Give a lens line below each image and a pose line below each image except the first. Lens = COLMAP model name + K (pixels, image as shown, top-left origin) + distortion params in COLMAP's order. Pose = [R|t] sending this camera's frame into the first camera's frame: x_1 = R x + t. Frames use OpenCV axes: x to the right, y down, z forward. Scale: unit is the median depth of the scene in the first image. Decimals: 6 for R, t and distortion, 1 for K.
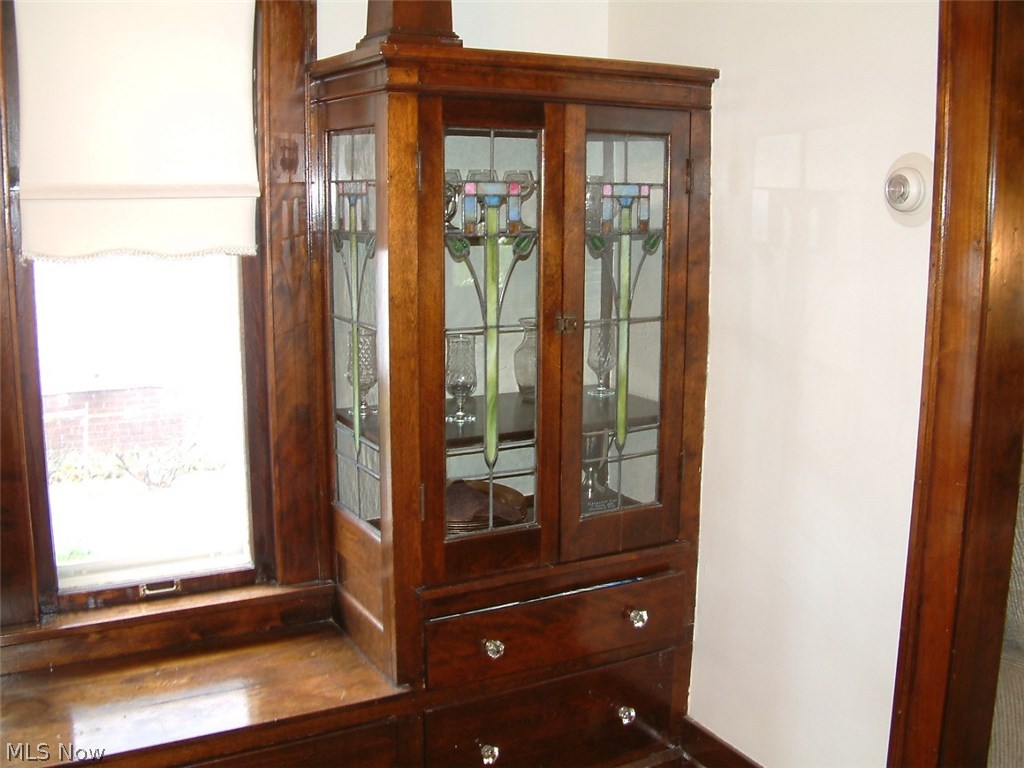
lens RADIAL K [[1102.8, 0, 581.2], [0, 1102.8, 380.1], [0, 0, 1]] dist [-0.167217, -0.014562]
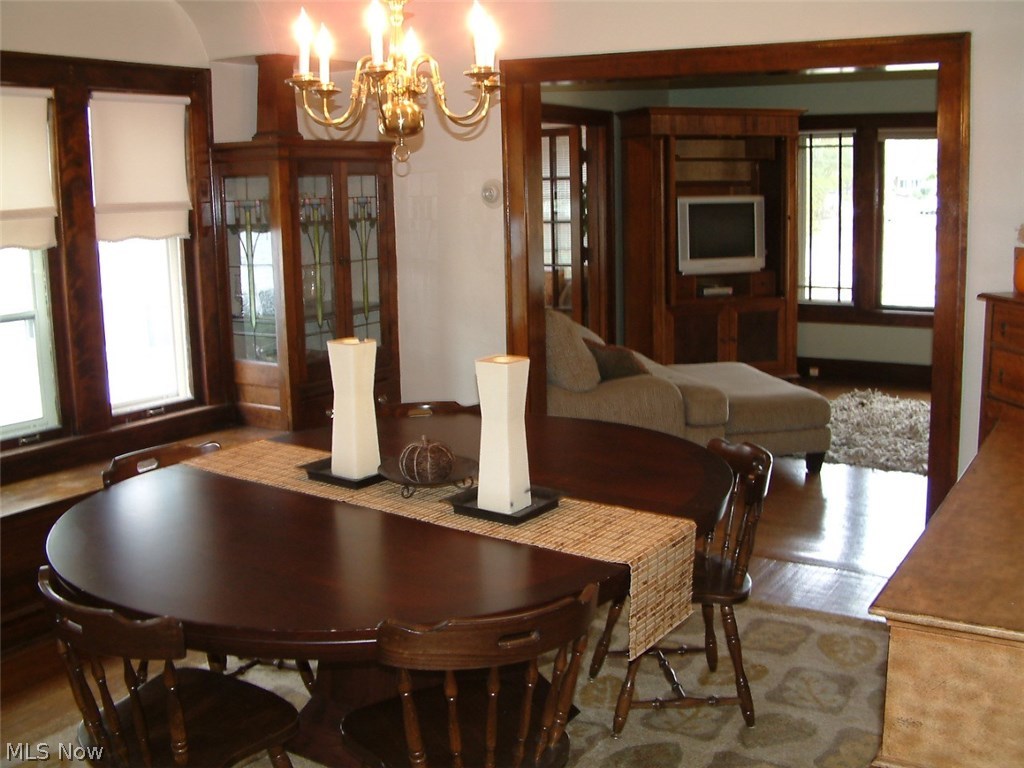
lens RADIAL K [[1102.8, 0, 581.2], [0, 1102.8, 380.1], [0, 0, 1]] dist [-0.167217, -0.014562]
pose [[0.872588, -0.105559, 0.476915, -0.660654], [0.108234, 0.993883, 0.021953, 0.186343], [-0.476315, 0.032463, 0.878675, -1.117801]]
